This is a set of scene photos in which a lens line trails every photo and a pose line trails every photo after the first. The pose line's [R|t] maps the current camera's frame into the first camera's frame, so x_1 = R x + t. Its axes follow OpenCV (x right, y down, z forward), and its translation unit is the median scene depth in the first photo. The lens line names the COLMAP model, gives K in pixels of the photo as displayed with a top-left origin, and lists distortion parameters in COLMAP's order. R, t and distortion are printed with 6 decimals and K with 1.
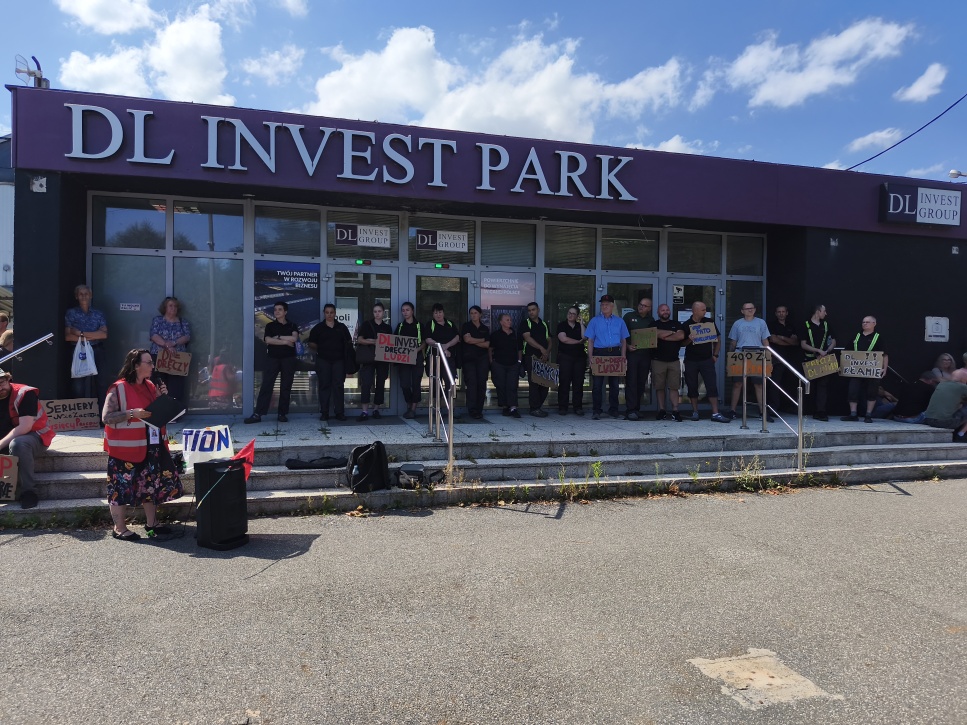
lens RADIAL K [[668.9, 0, 481.9], [0, 668.9, 361.7], [0, 0, 1]] dist [0.039473, -0.059277]
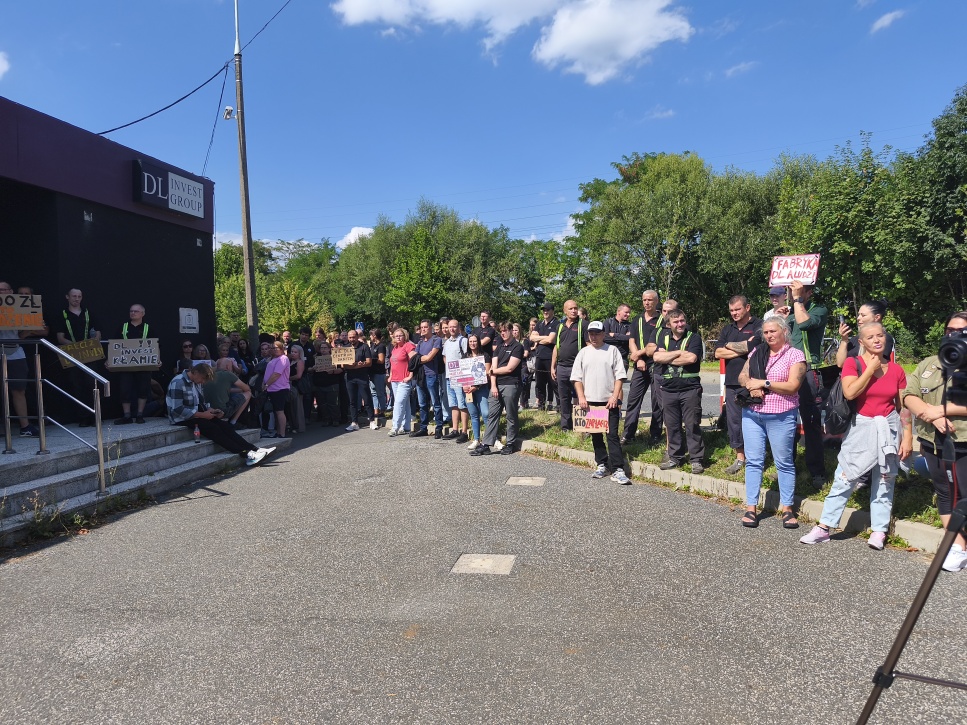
lens RADIAL K [[668.9, 0, 484.2], [0, 668.9, 360.3], [0, 0, 1]] dist [0.039473, -0.059277]
pose [[0.444515, -0.045193, 0.894631, -0.026660], [0.043448, 0.998639, 0.028860, 0.001039], [-0.894717, 0.026041, 0.445873, 0.219338]]
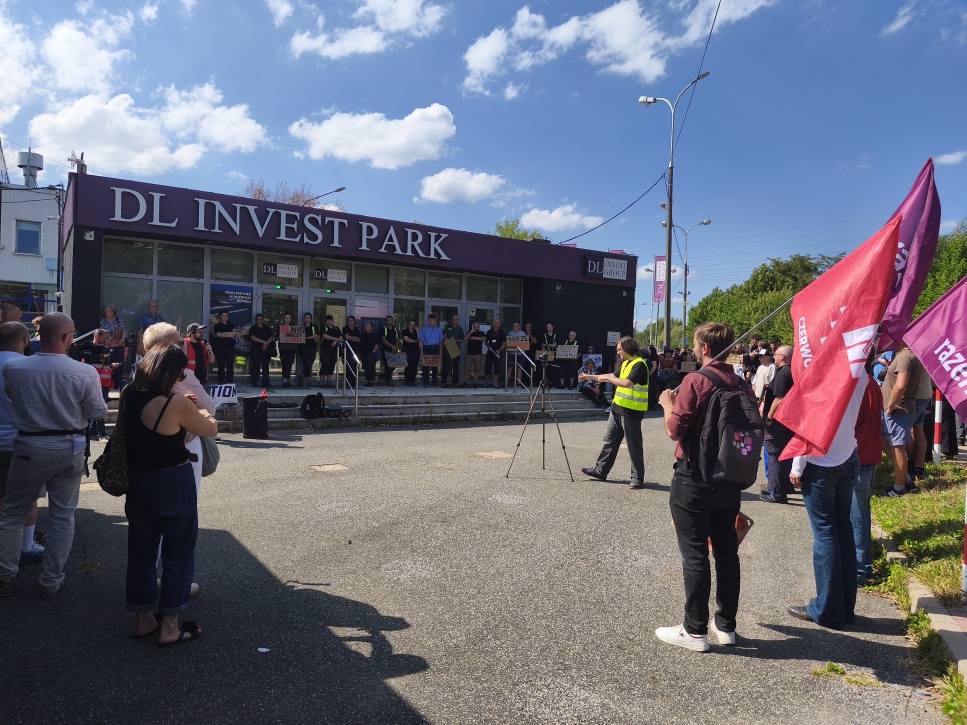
lens RADIAL K [[668.9, 0, 498.9], [0, 668.9, 369.9], [0, 0, 1]] dist [0.039473, -0.059277]
pose [[0.946229, 0.010592, 0.323325, -0.217927], [-0.016981, 0.999712, 0.016947, 0.010637], [-0.323053, -0.021526, 0.946136, -0.717749]]
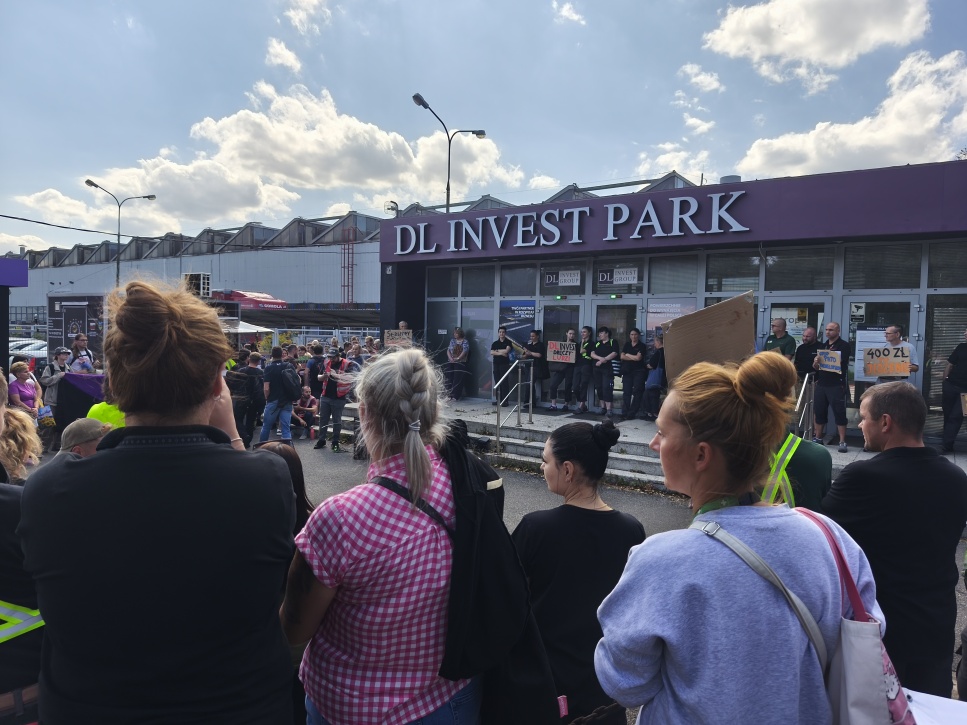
lens RADIAL K [[668.9, 0, 478.0], [0, 668.9, 357.5], [0, 0, 1]] dist [0.039473, -0.059277]
pose [[0.627963, 0.030632, -0.777640, 0.862844], [-0.031255, 0.999412, 0.014129, -0.042708], [0.777615, 0.015433, 0.628551, 0.000011]]
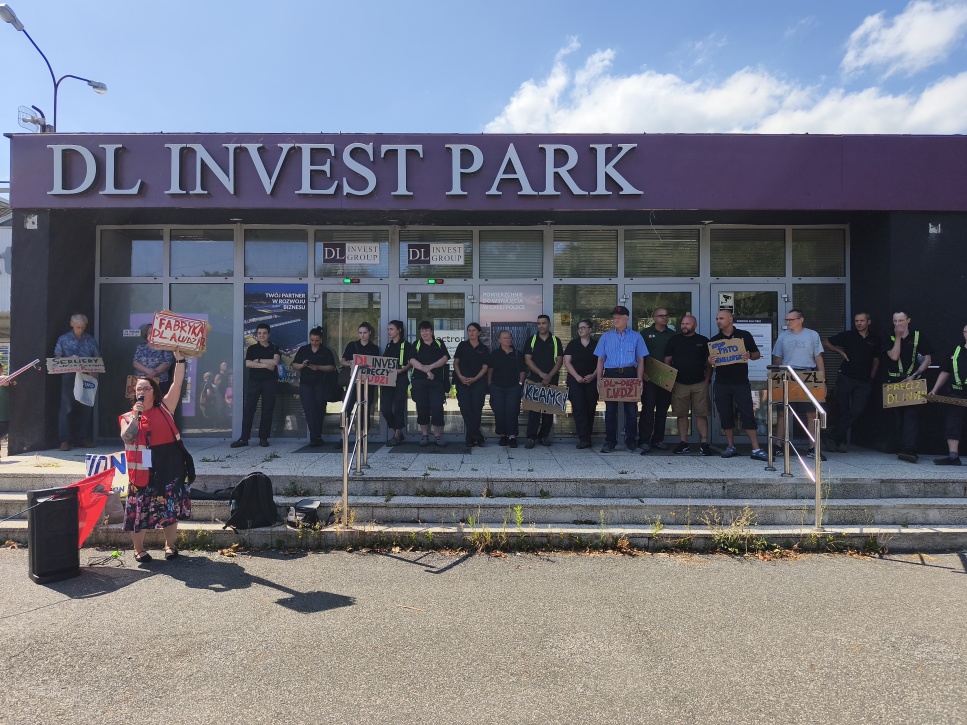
lens RADIAL K [[668.9, 0, 483.5], [0, 668.9, 362.9], [0, 0, 1]] dist [0.039473, -0.059277]
pose [[0.959057, -0.009927, -0.283039, 0.298378], [0.001549, 0.999554, -0.029808, -0.002673], [0.283209, 0.028149, 0.958645, 0.151313]]
